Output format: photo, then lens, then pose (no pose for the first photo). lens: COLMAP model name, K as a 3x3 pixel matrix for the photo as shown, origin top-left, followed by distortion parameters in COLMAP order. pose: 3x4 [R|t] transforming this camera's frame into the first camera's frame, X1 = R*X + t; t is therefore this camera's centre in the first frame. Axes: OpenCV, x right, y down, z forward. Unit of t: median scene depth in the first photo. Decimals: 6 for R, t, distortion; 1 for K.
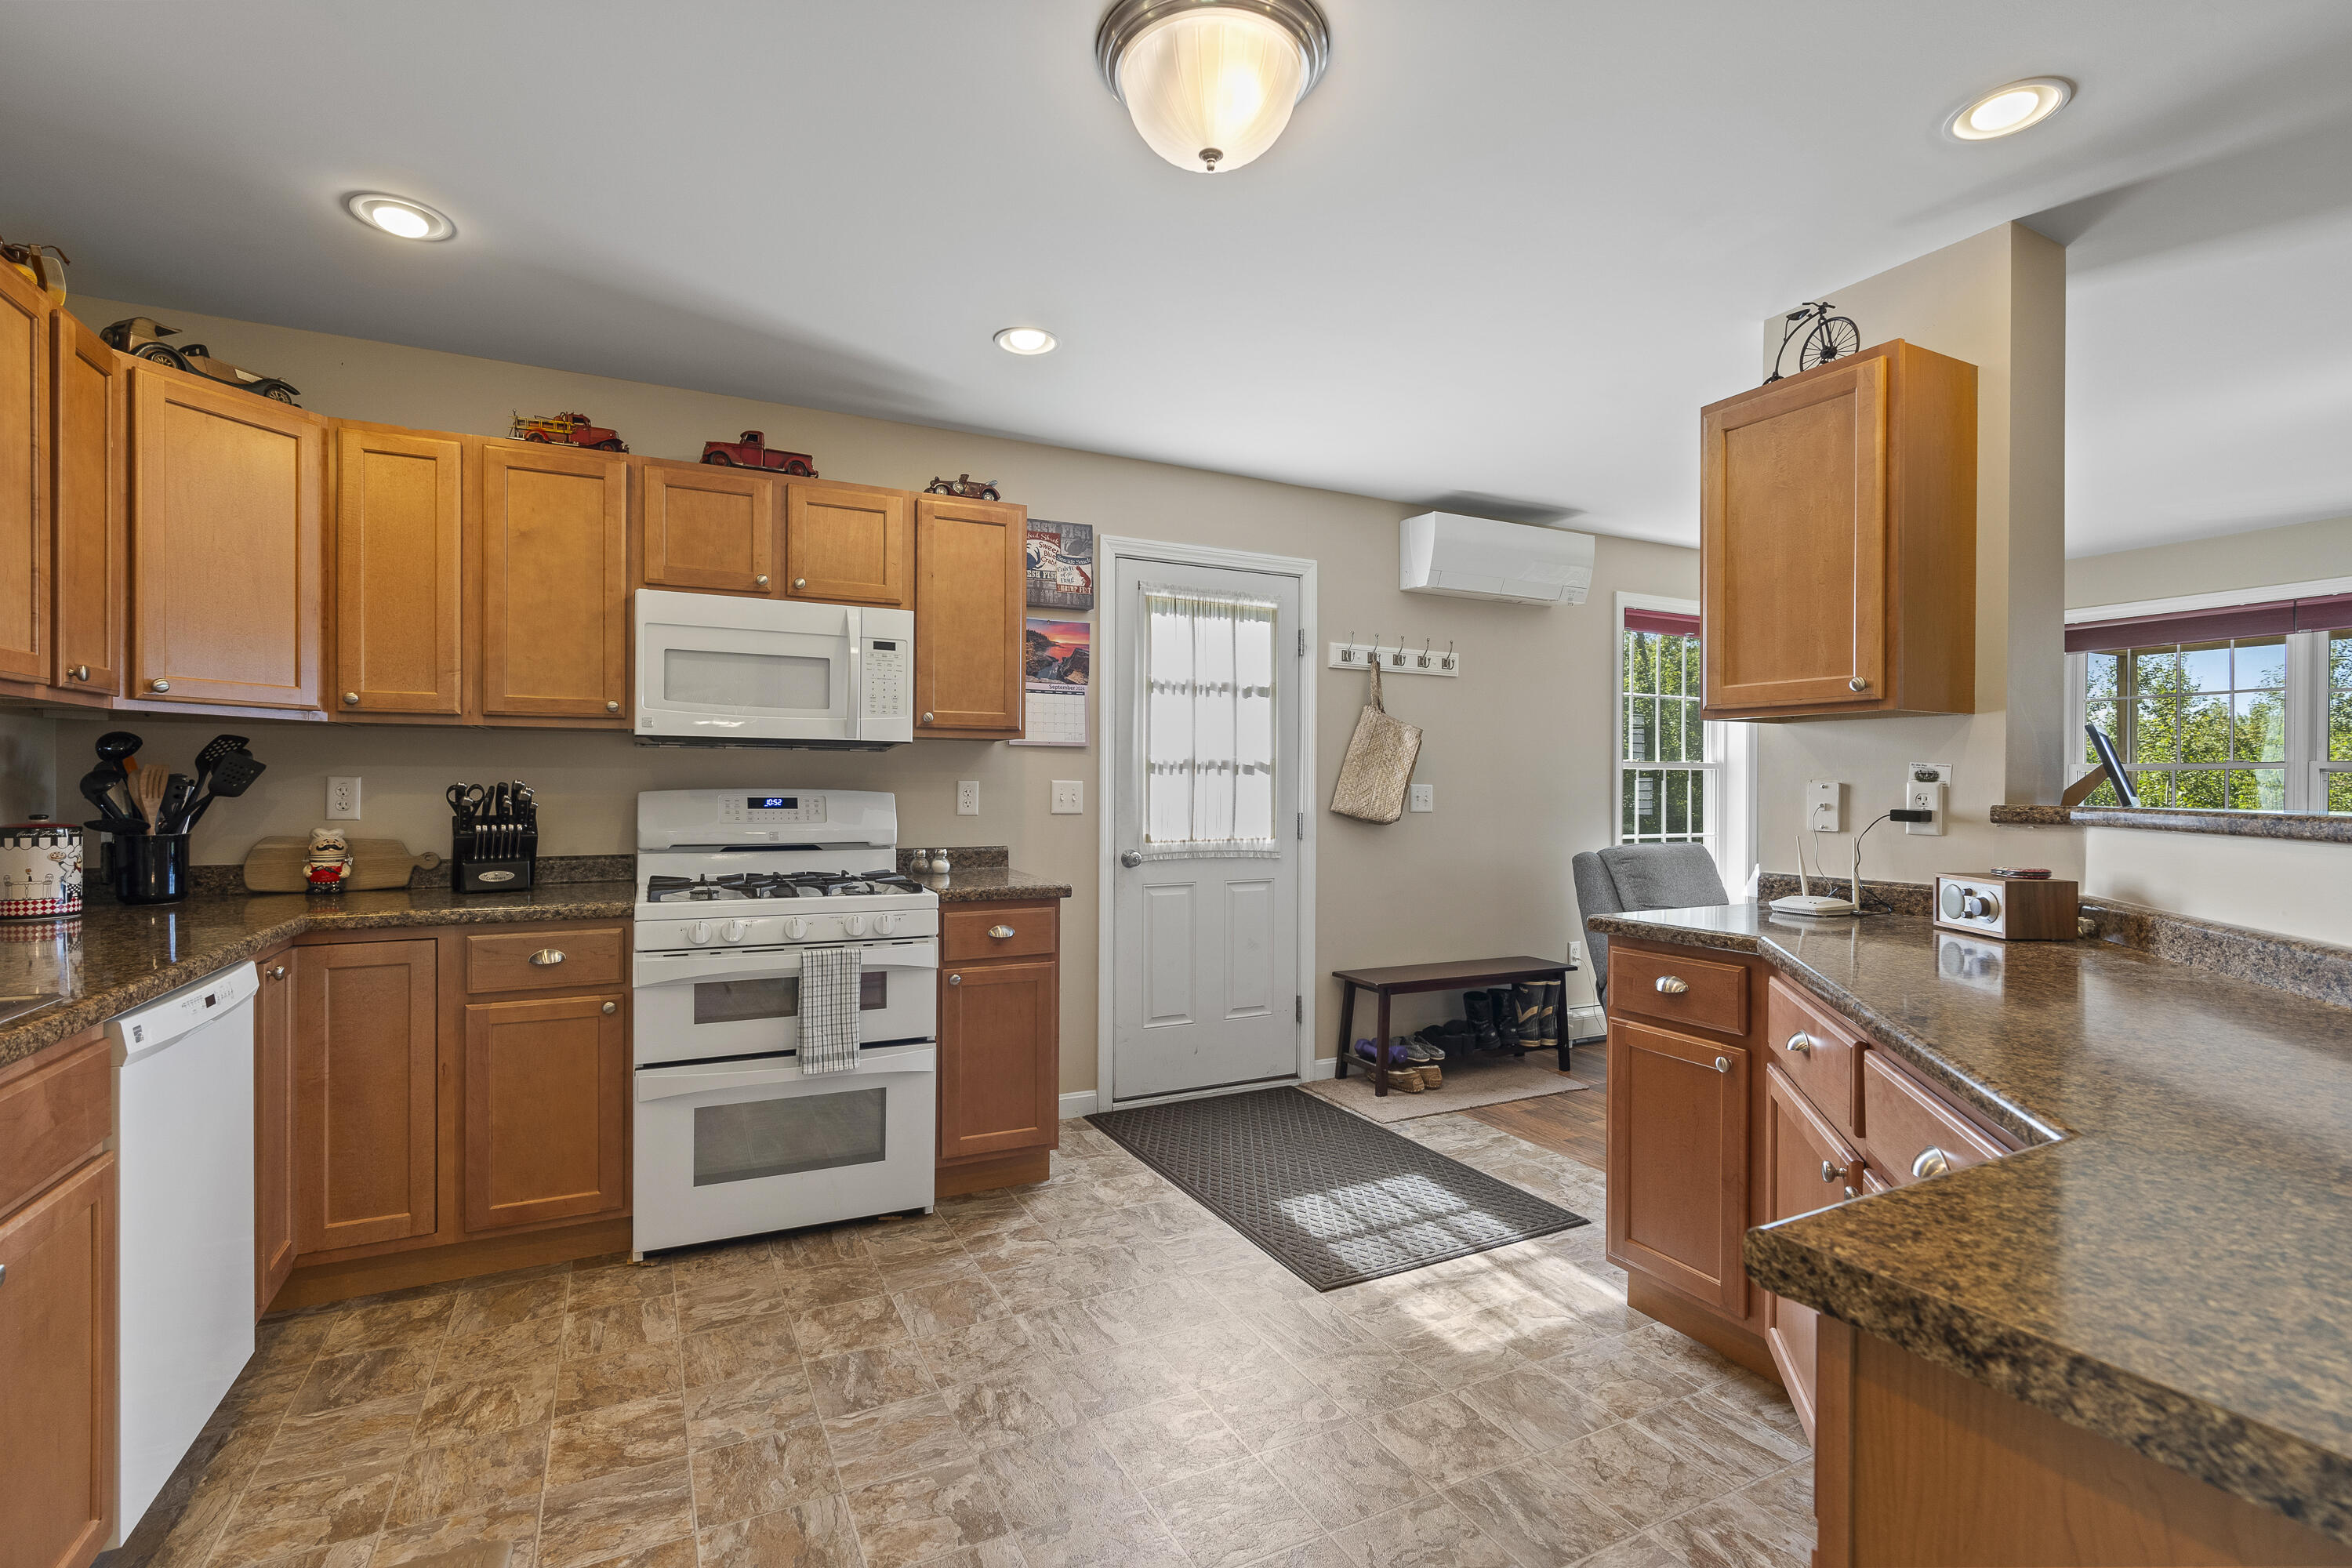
lens RADIAL K [[1063.6, 0, 1169.6], [0, 1063.6, 792.4], [0, 0, 1]] dist [-0.000511, 0.000234]
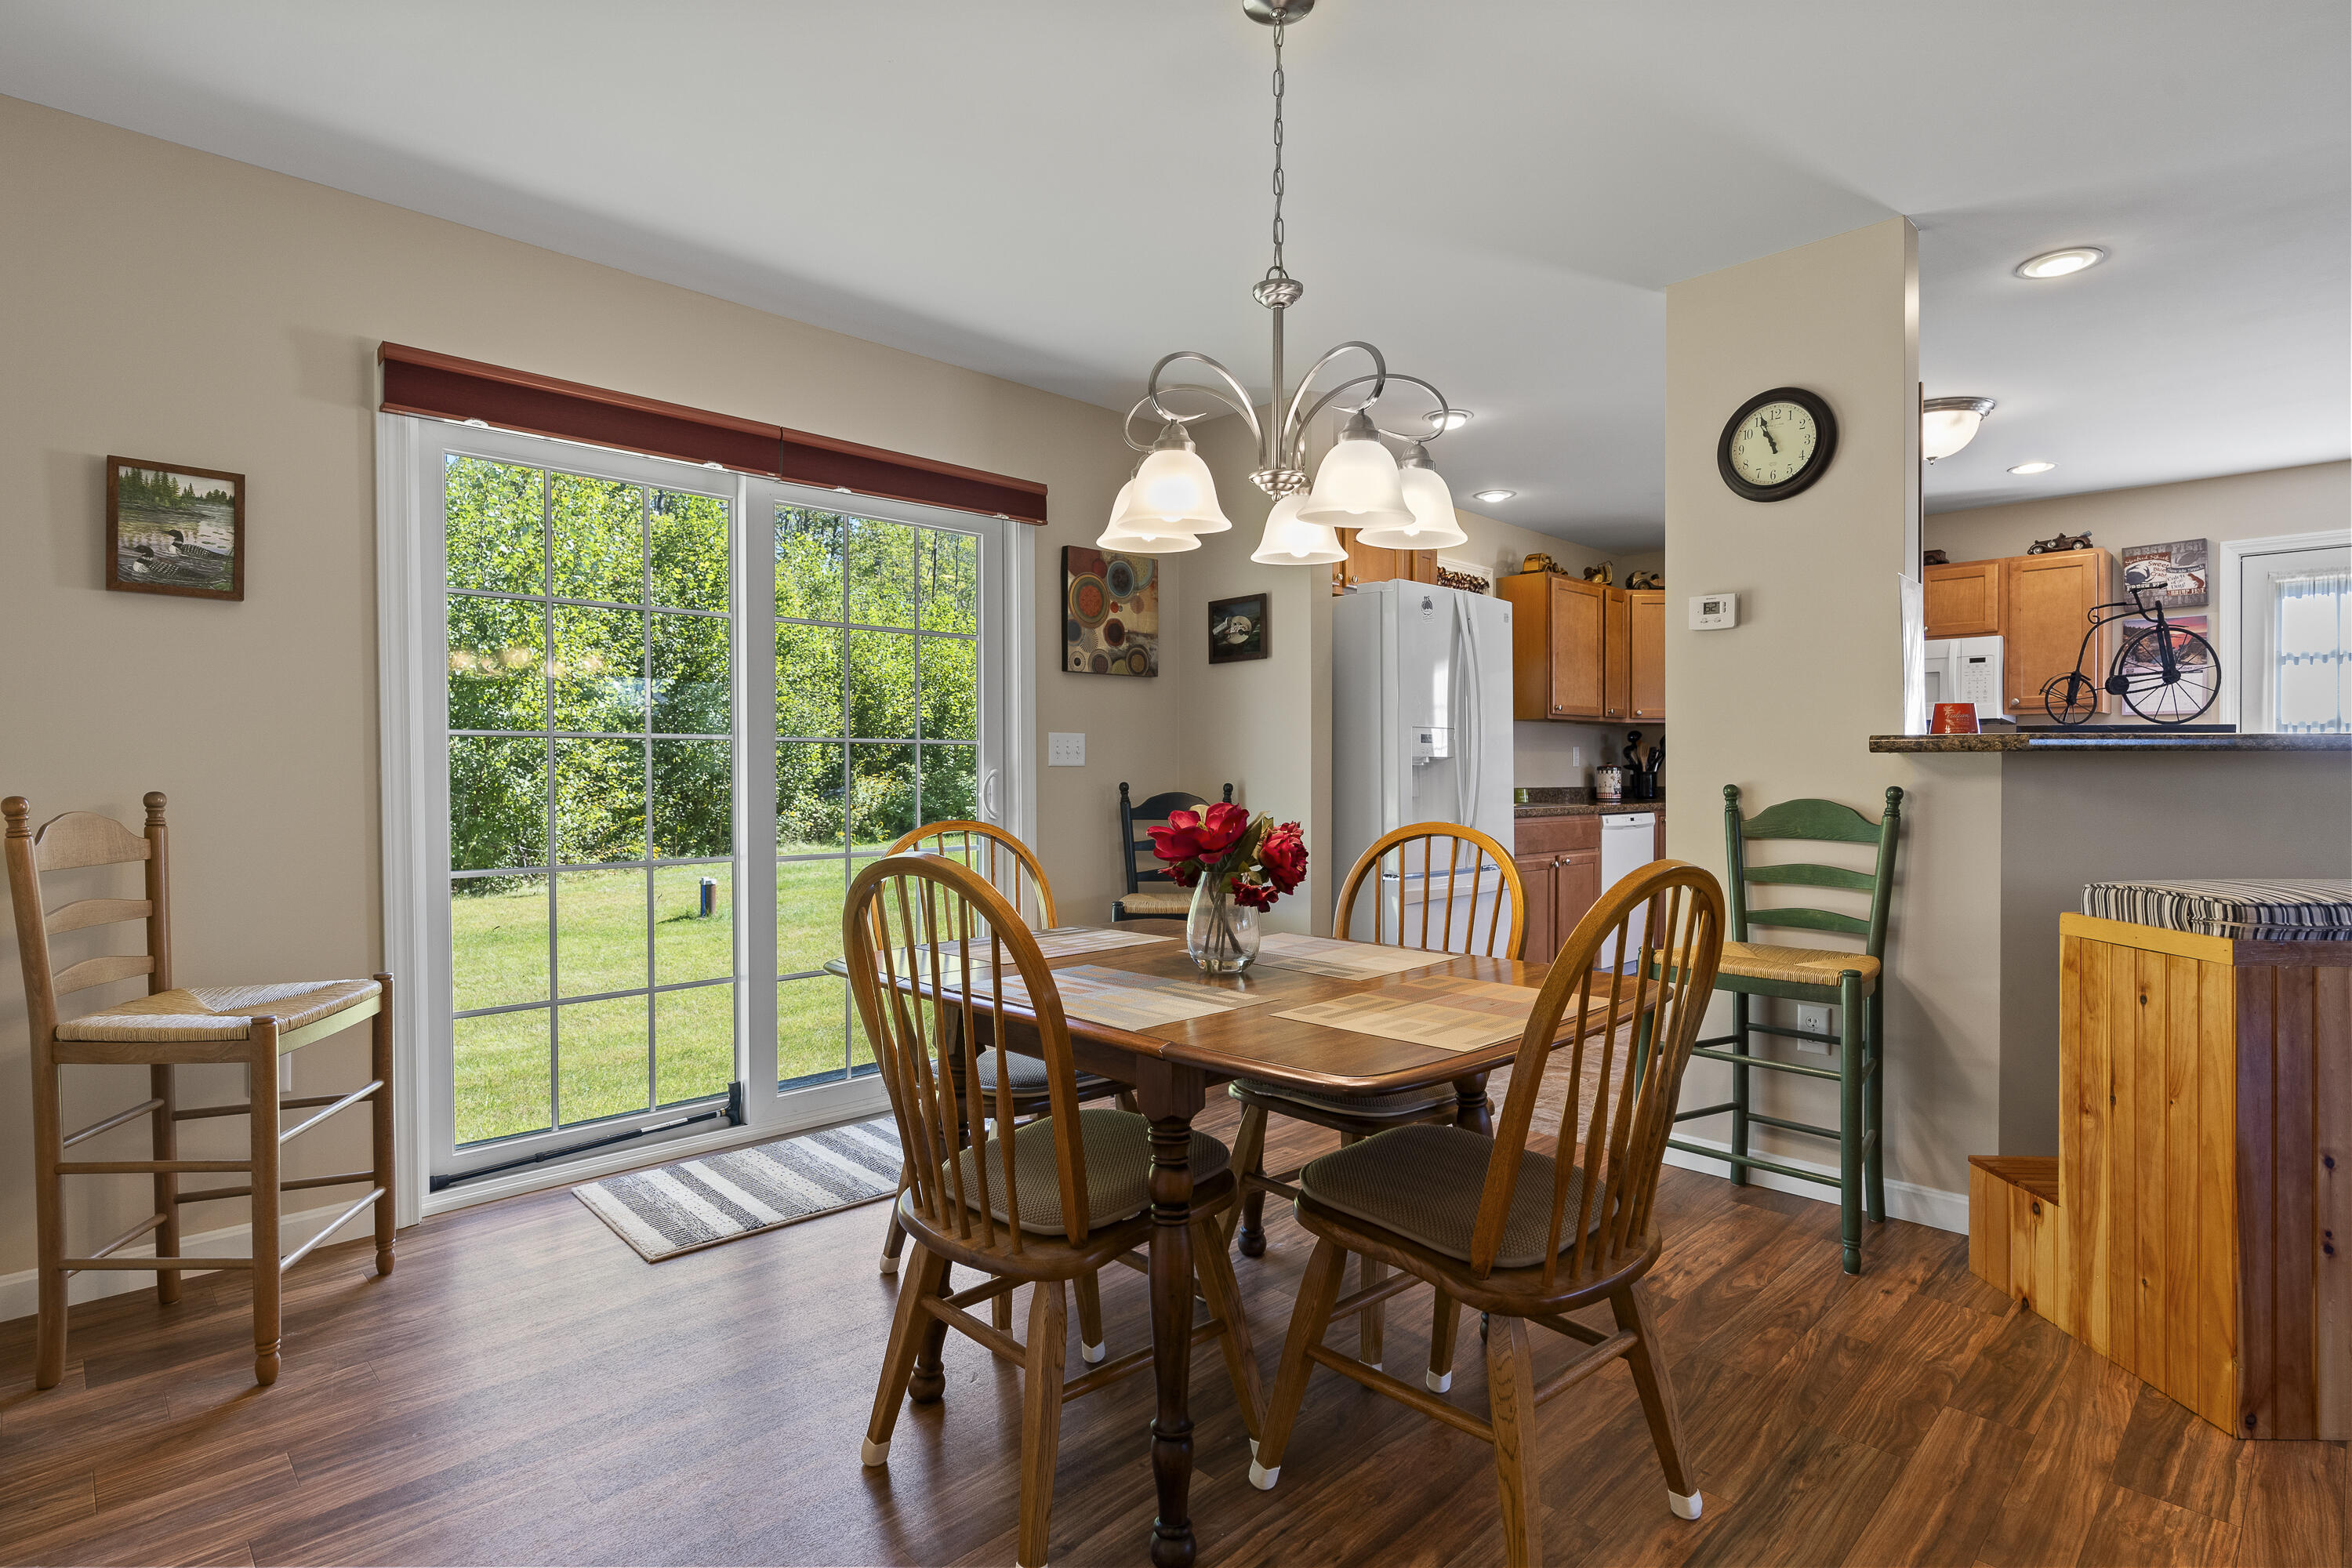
lens RADIAL K [[1170.1, 0, 1179.3], [0, 1170.1, 783.9], [0, 0, 1]] dist [-0.004537, 0.002630]
pose [[0.304543, 0.007173, -0.952472, 1.080246], [-0.005027, 0.999970, 0.005923, 0.047187], [0.952485, 0.002984, 0.304569, -0.715199]]
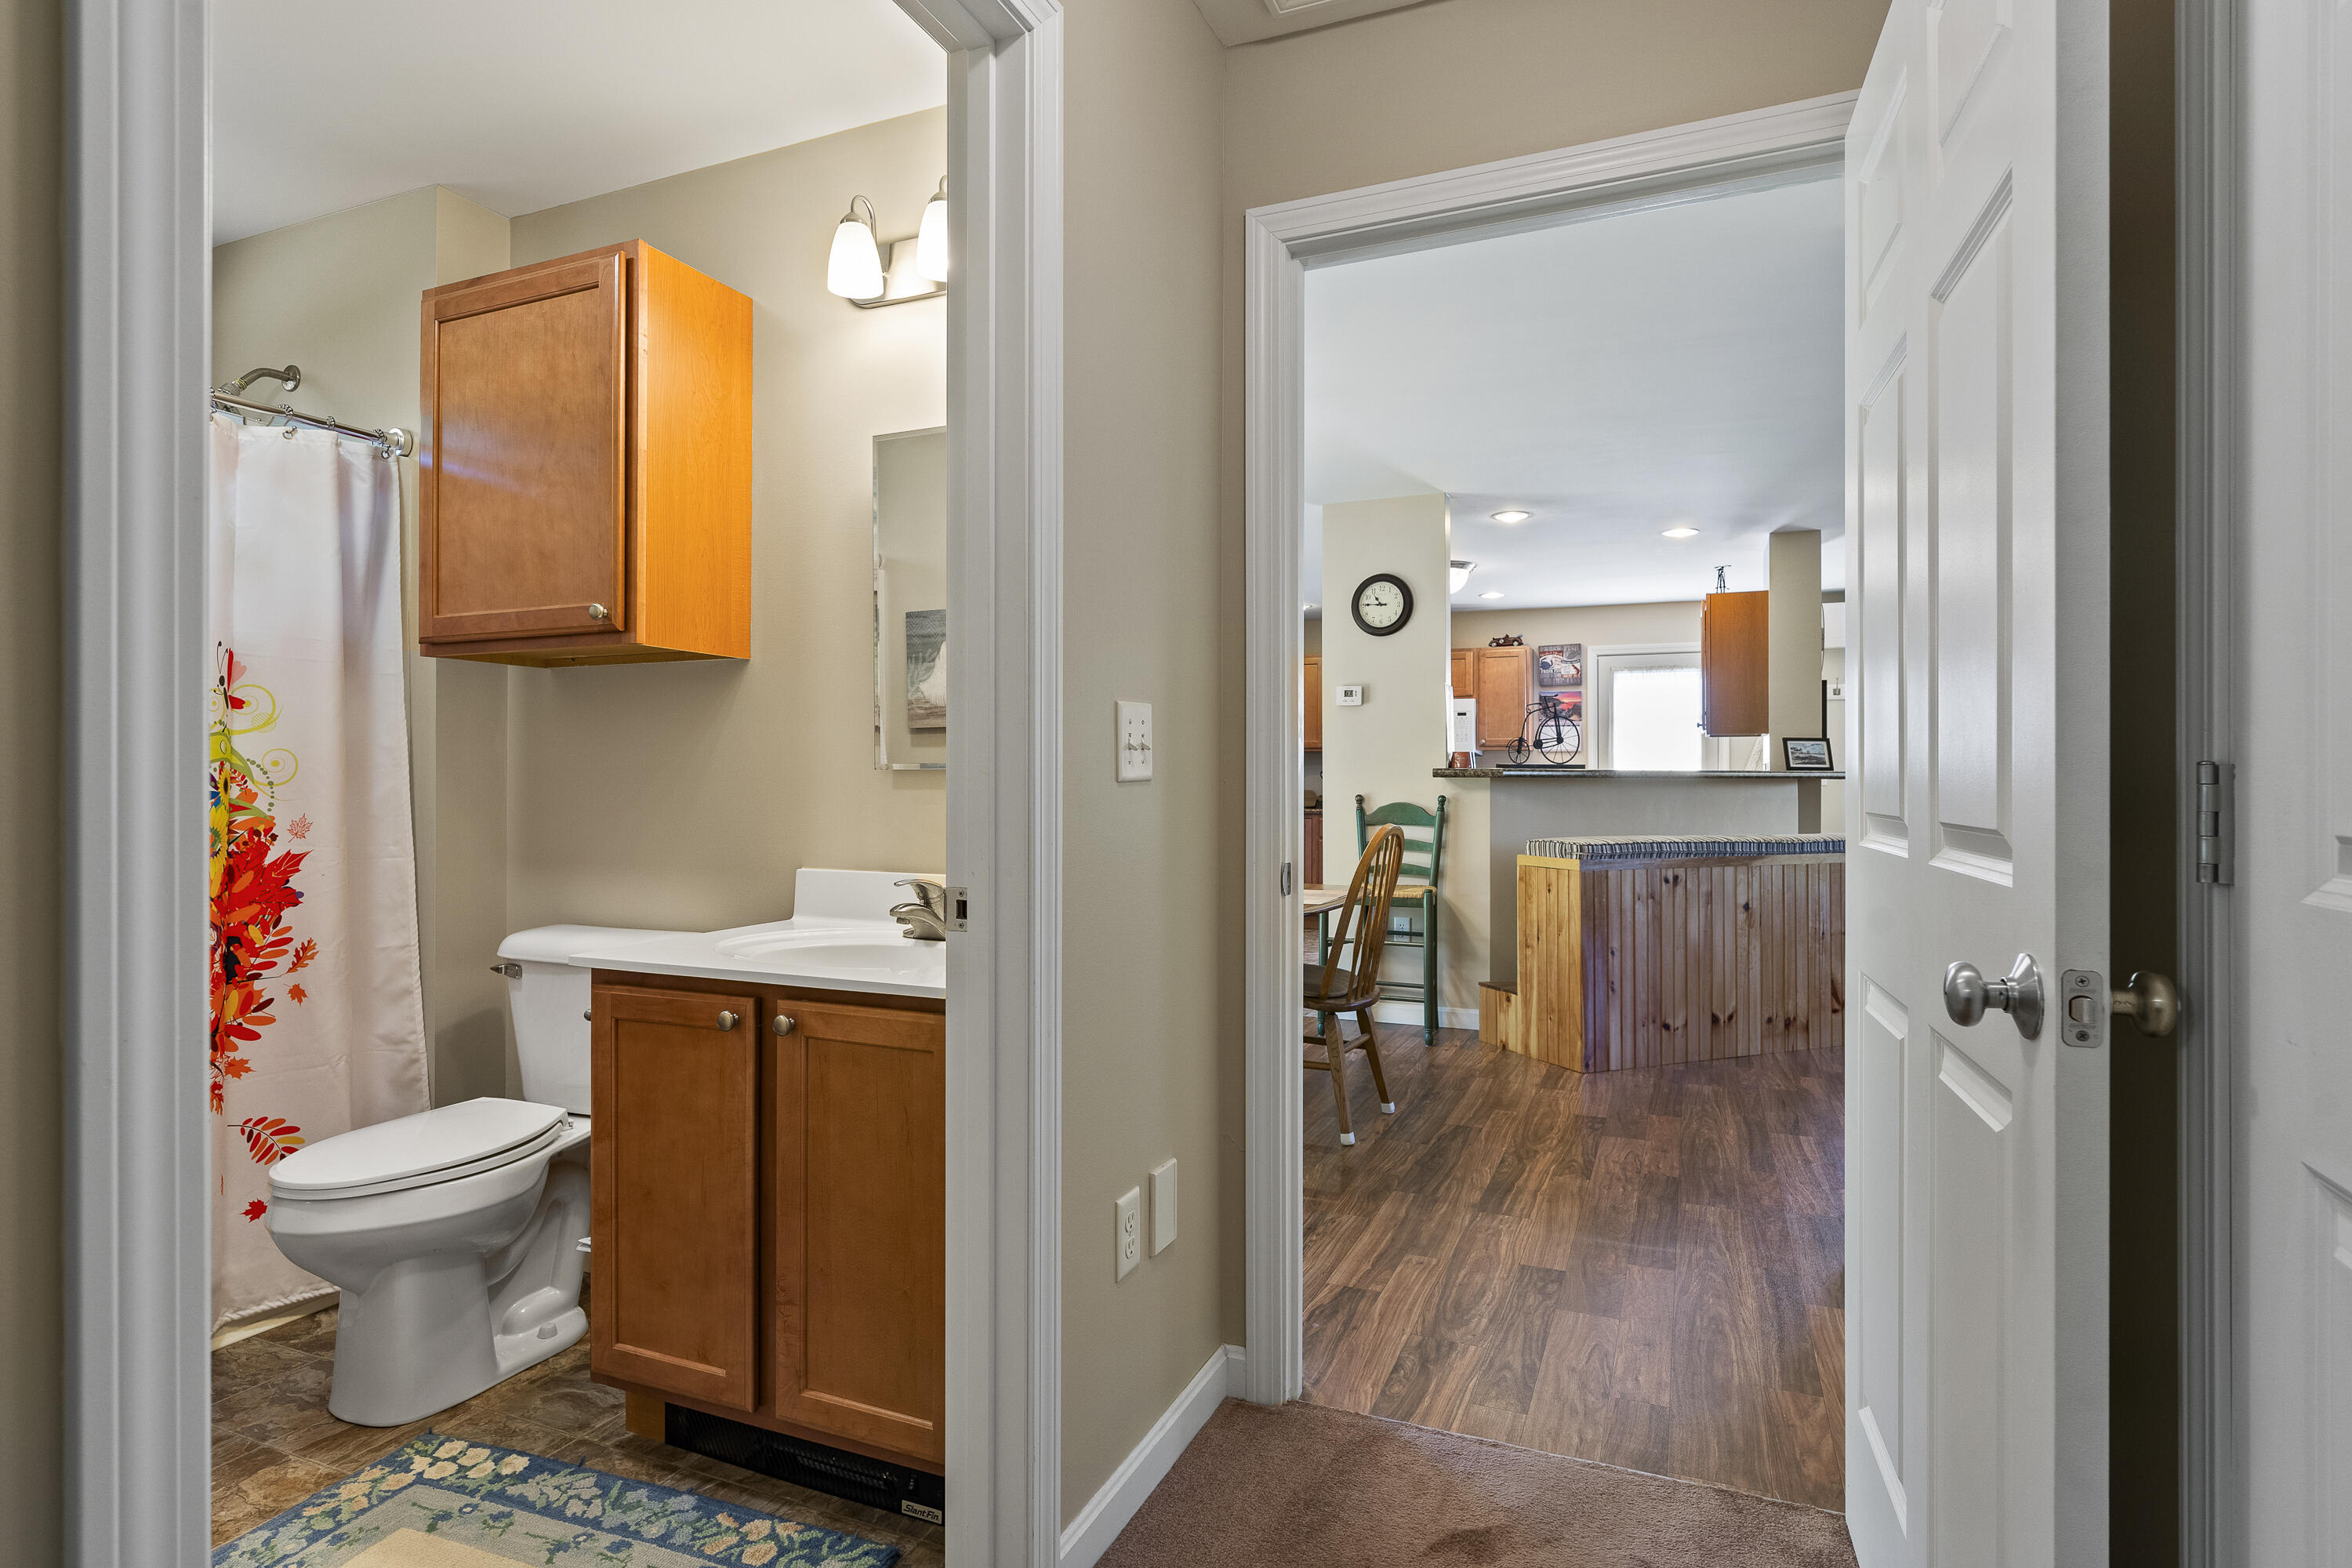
lens RADIAL K [[1170.1, 0, 1184.0], [0, 1170.1, 784.9], [0, 0, 1]] dist [-0.004537, 0.002630]
pose [[0.640101, -0.002425, -0.768287, 1.445560], [-0.003844, 0.999972, -0.006359, 0.048743], [0.768282, 0.007024, 0.640074, -1.275859]]
